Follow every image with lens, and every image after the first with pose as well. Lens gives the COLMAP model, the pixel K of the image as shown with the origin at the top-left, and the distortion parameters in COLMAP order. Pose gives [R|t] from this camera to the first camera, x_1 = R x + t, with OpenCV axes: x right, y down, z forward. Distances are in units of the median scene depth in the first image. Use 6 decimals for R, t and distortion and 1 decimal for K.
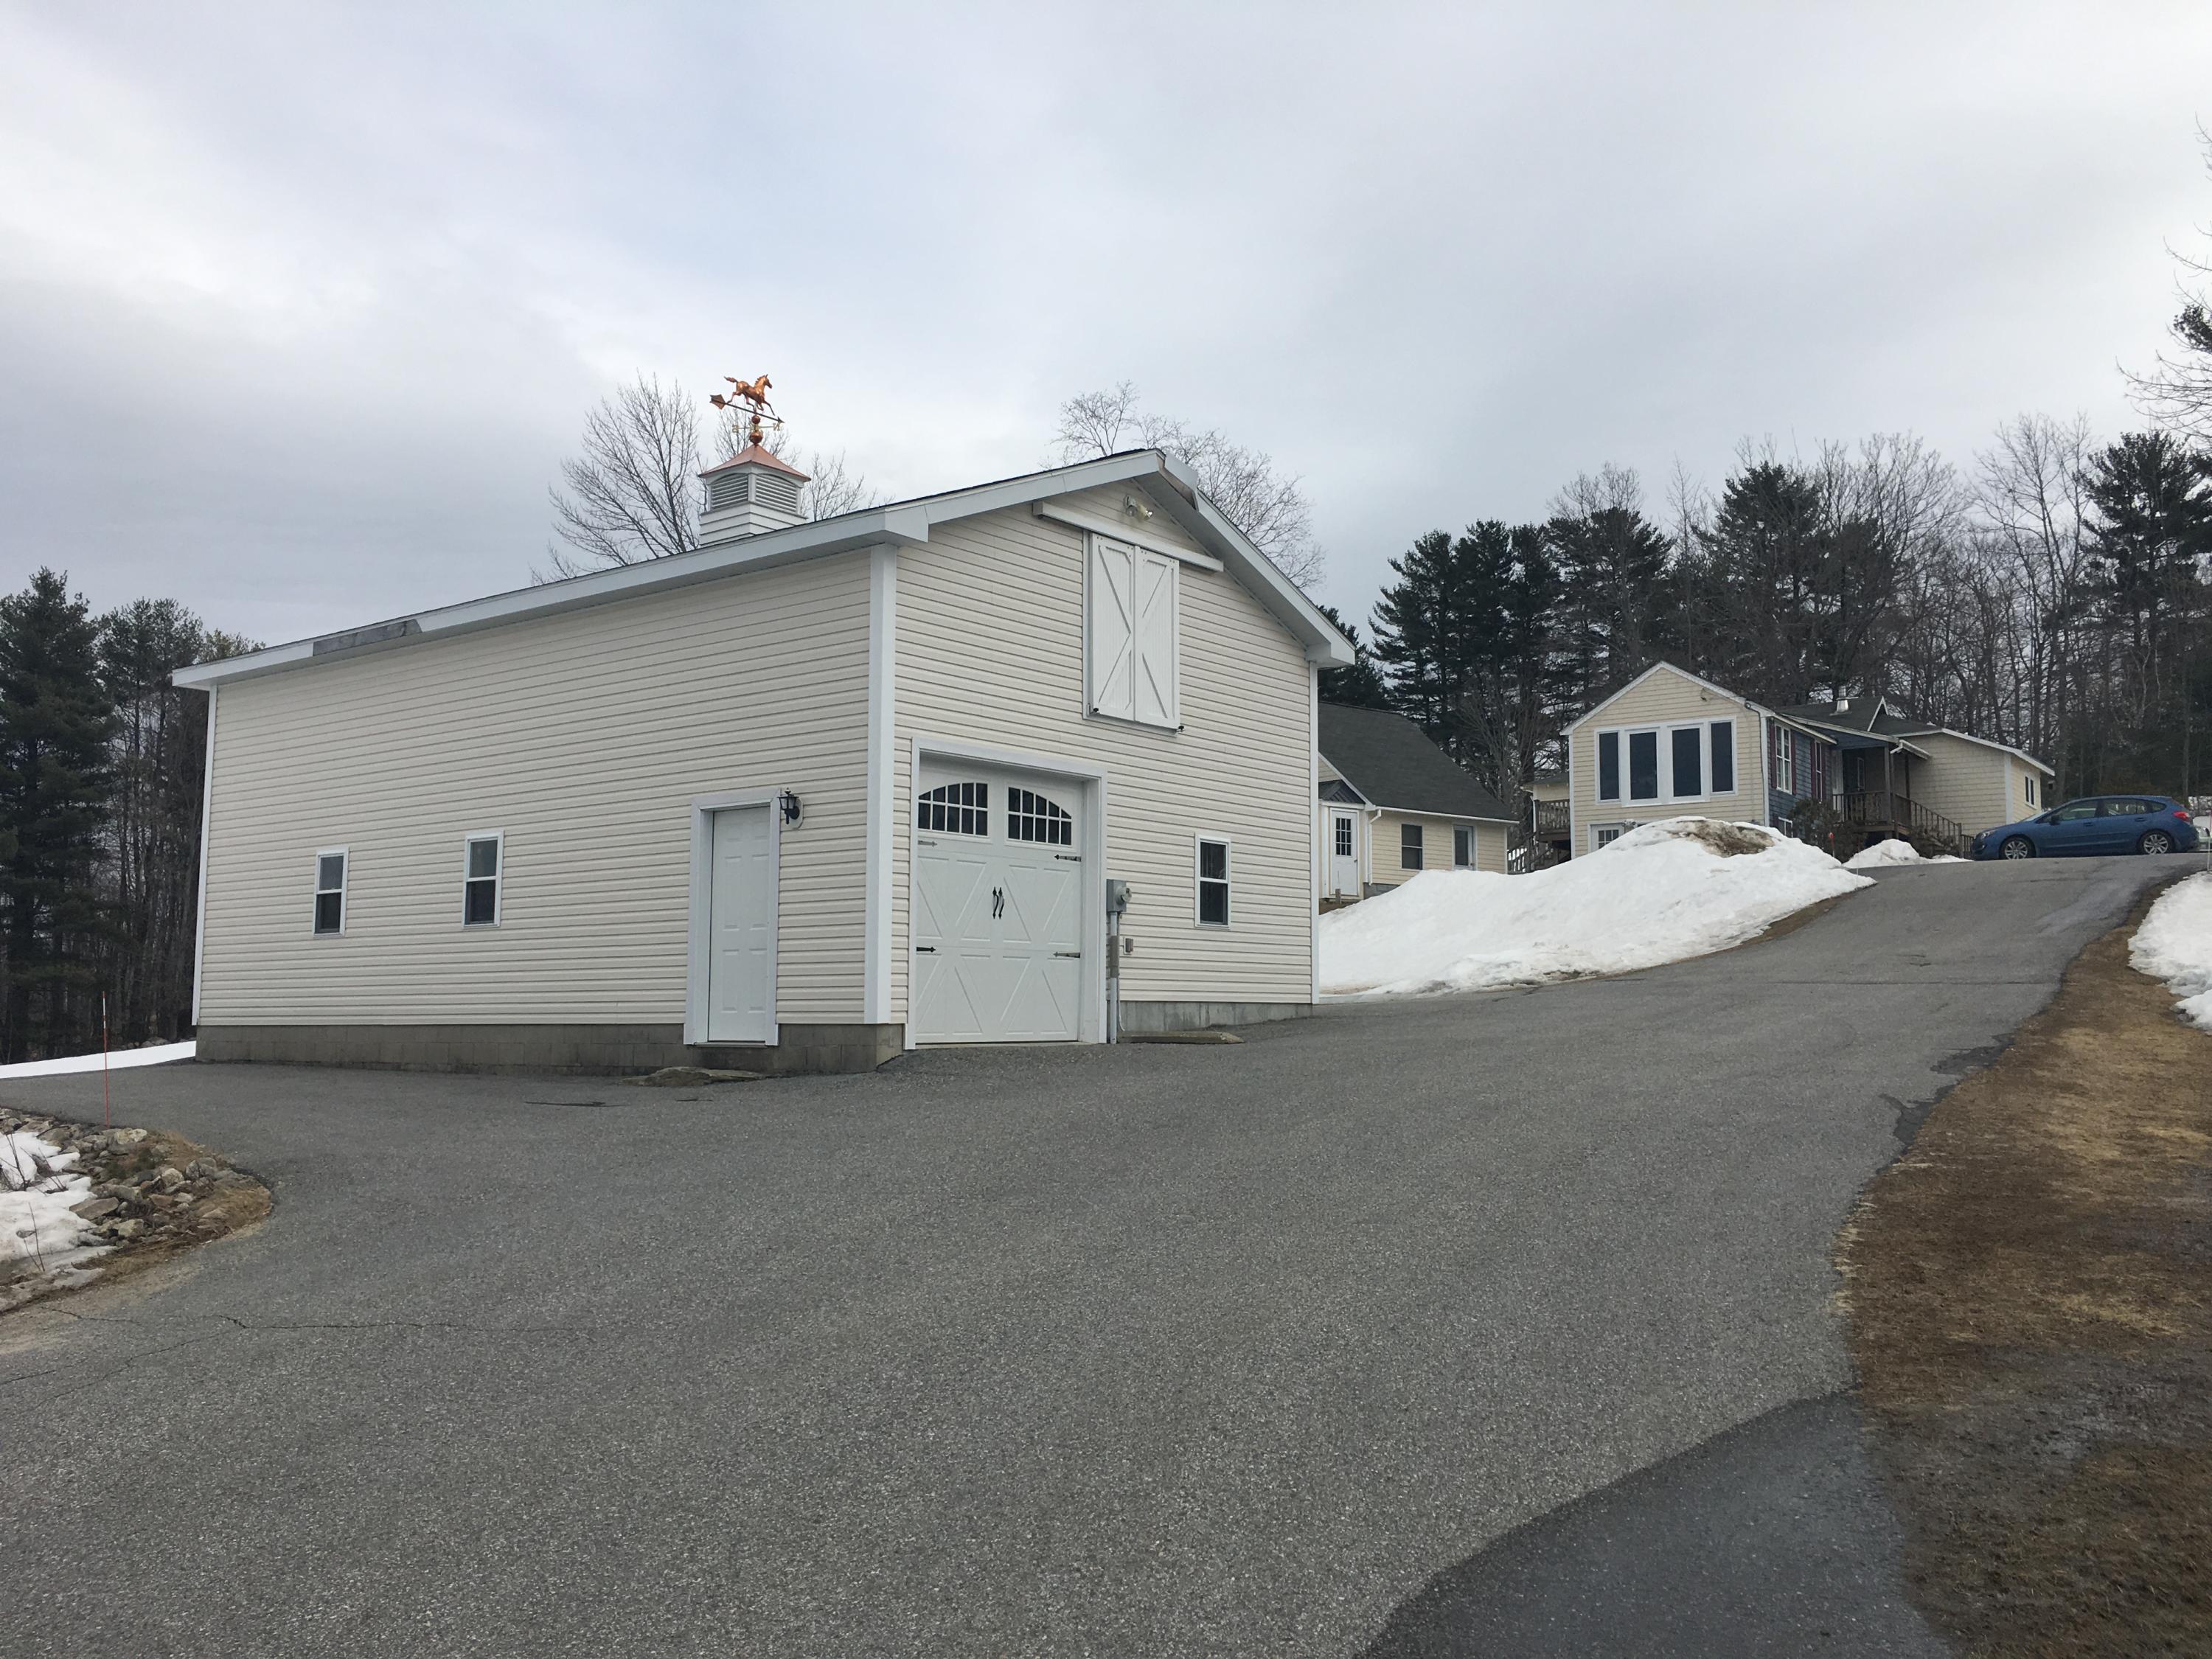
lens RADIAL K [[1893.8, 0, 1106.0], [0, 1893.8, 829.5], [0, 0, 1]] dist [0.056948, -0.001711]
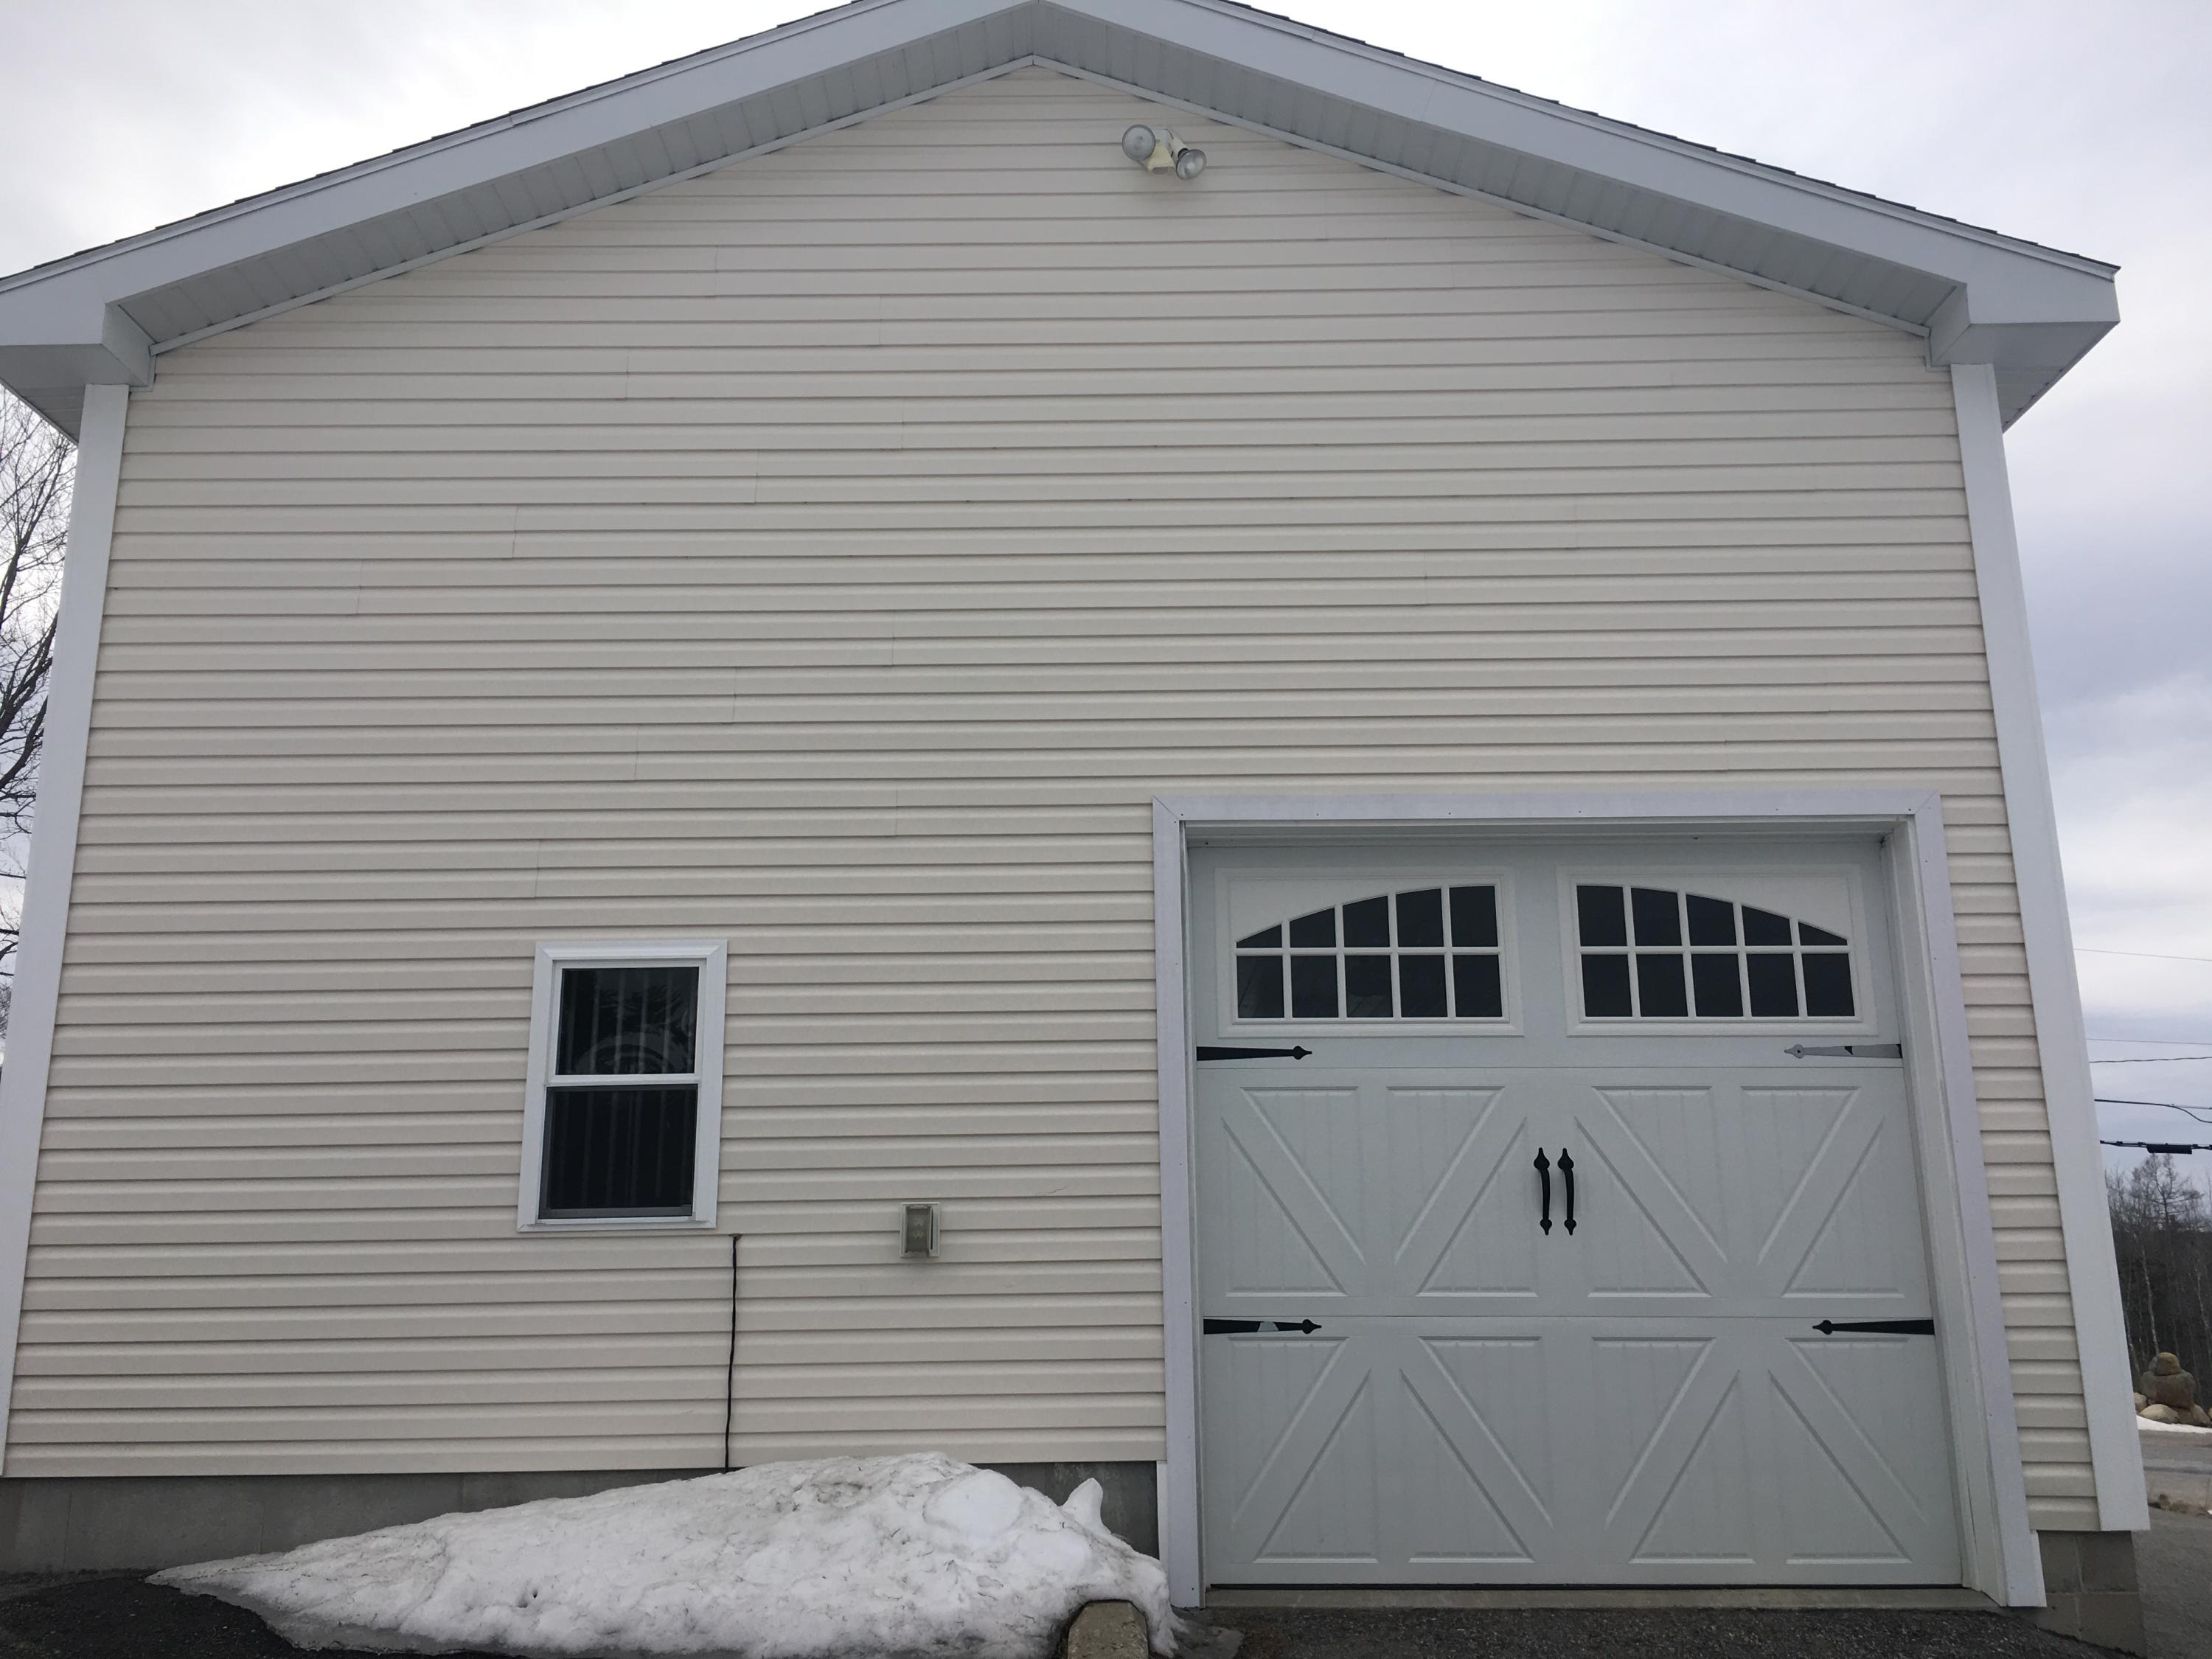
lens RADIAL K [[1893.8, 0, 1106.0], [0, 1893.8, 829.5], [0, 0, 1]] dist [0.056948, -0.001711]
pose [[0.612404, -0.200342, -0.764738, 0.175117], [0.083770, 0.978355, -0.189221, 0.029540], [0.786094, 0.051817, 0.615931, 0.630518]]
